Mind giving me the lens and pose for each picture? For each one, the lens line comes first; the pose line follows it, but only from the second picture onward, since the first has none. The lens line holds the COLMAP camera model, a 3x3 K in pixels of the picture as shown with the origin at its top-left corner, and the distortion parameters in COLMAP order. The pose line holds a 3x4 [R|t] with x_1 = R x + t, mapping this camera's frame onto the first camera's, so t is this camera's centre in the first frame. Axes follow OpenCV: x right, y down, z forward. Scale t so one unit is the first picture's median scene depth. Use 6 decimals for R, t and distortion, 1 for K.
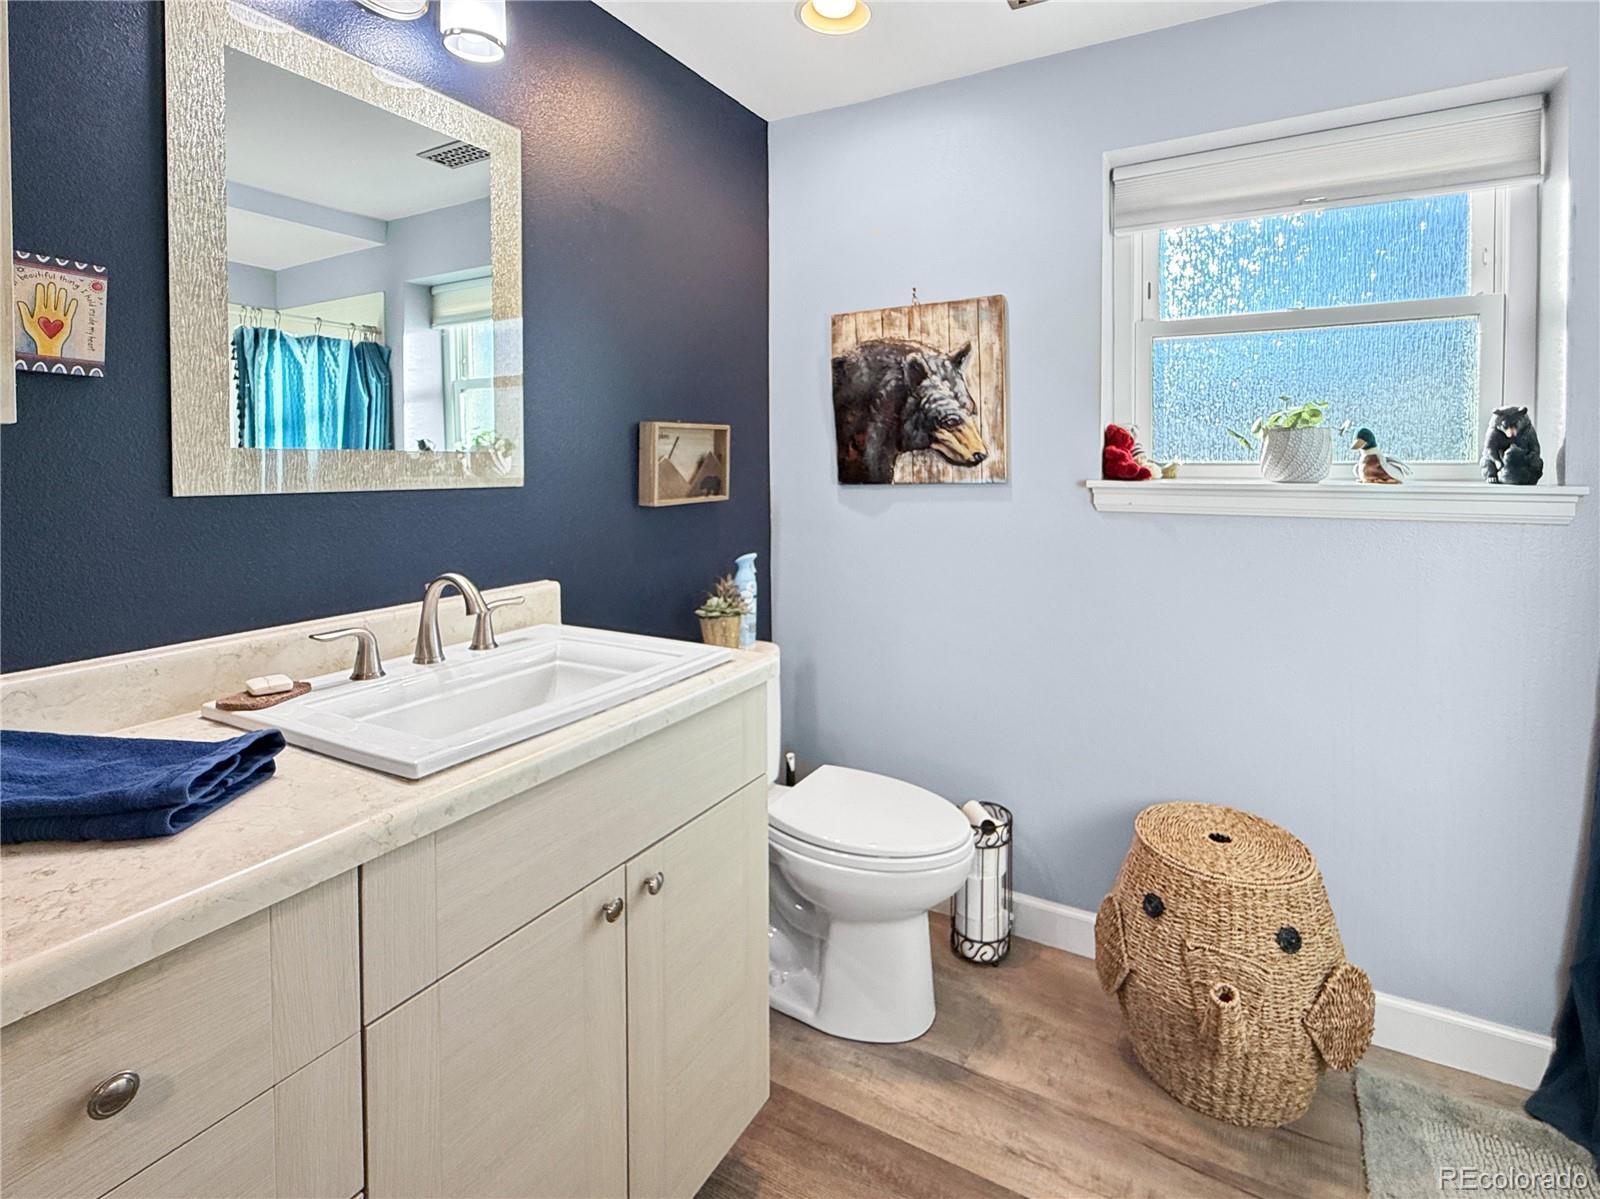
lens RADIAL K [[754.5, 0, 862.1], [0, 754.5, 465.3], [0, 0, 1]] dist [0.001977, 0.000277]
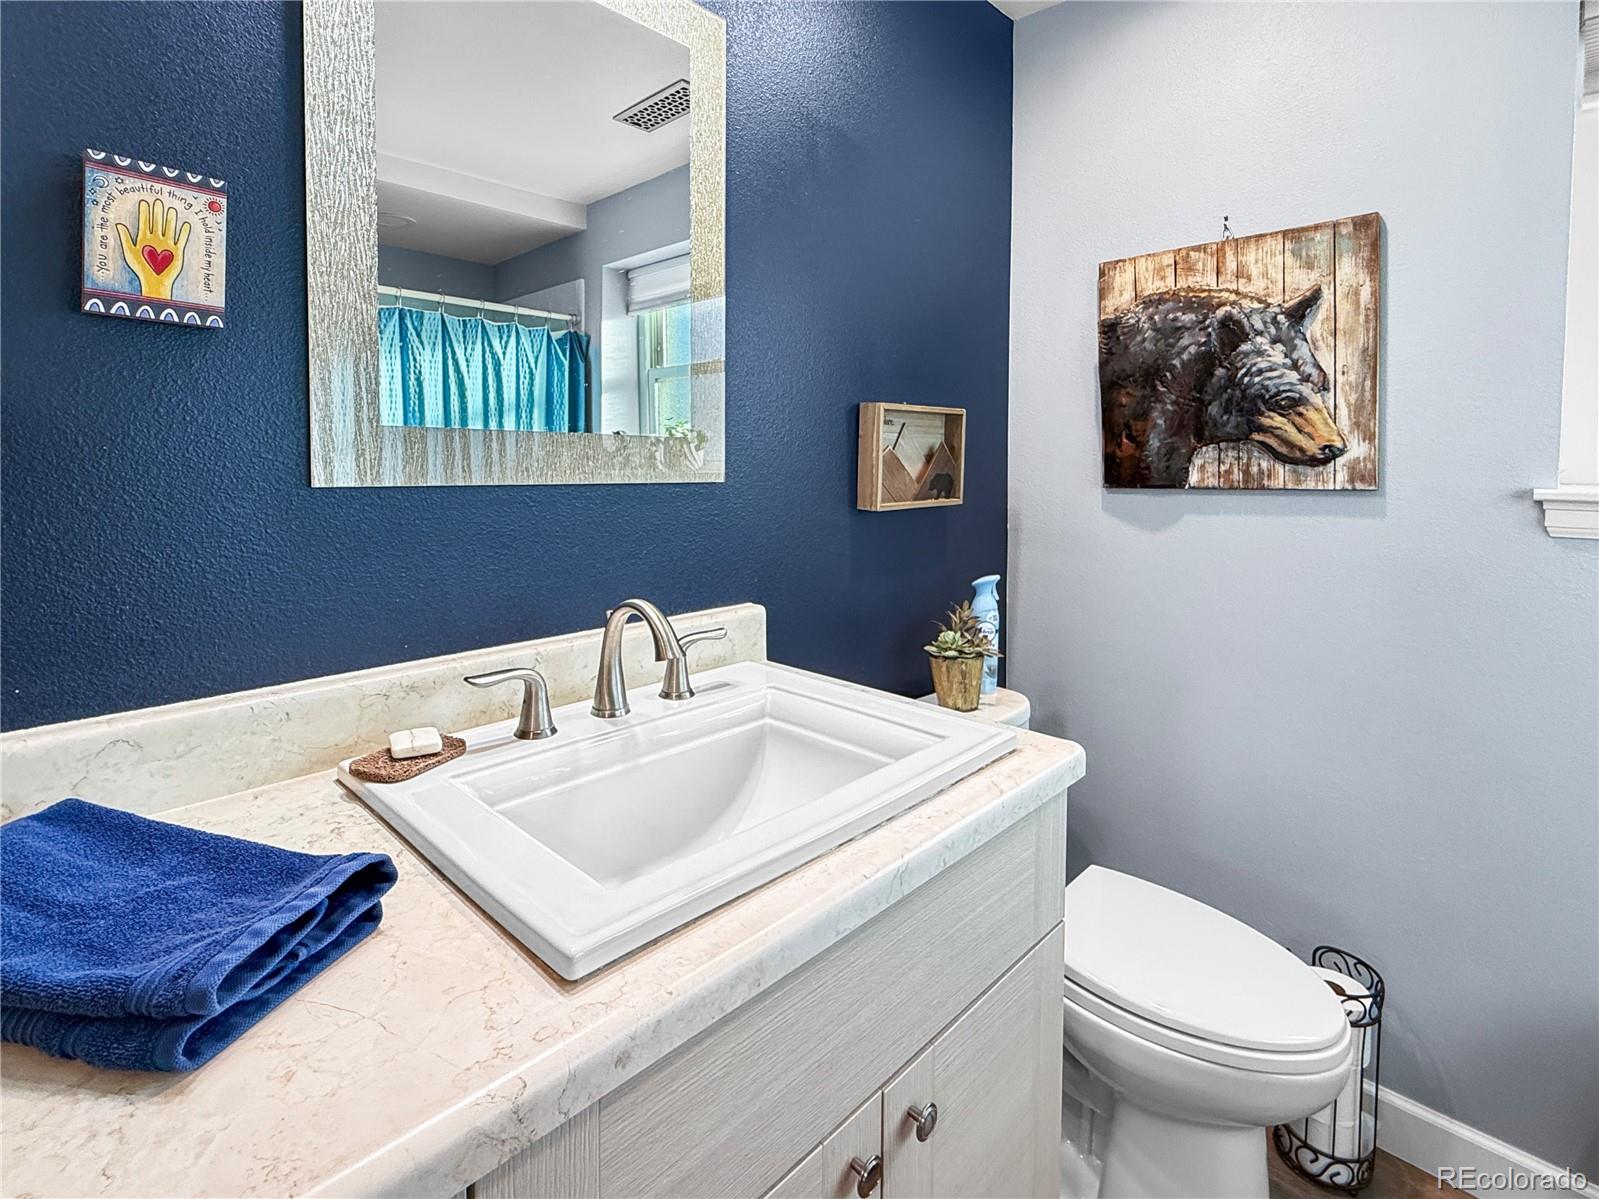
lens RADIAL K [[773.3, 0, 832.8], [0, 773.3, 477.0], [0, 0, 1]] dist [-0.001466, 0.000611]
pose [[0.965371, 0.016519, -0.260358, -0.106699], [-0.012520, 0.999777, 0.017011, 0.005928], [0.260581, -0.013162, 0.965362, 0.207629]]
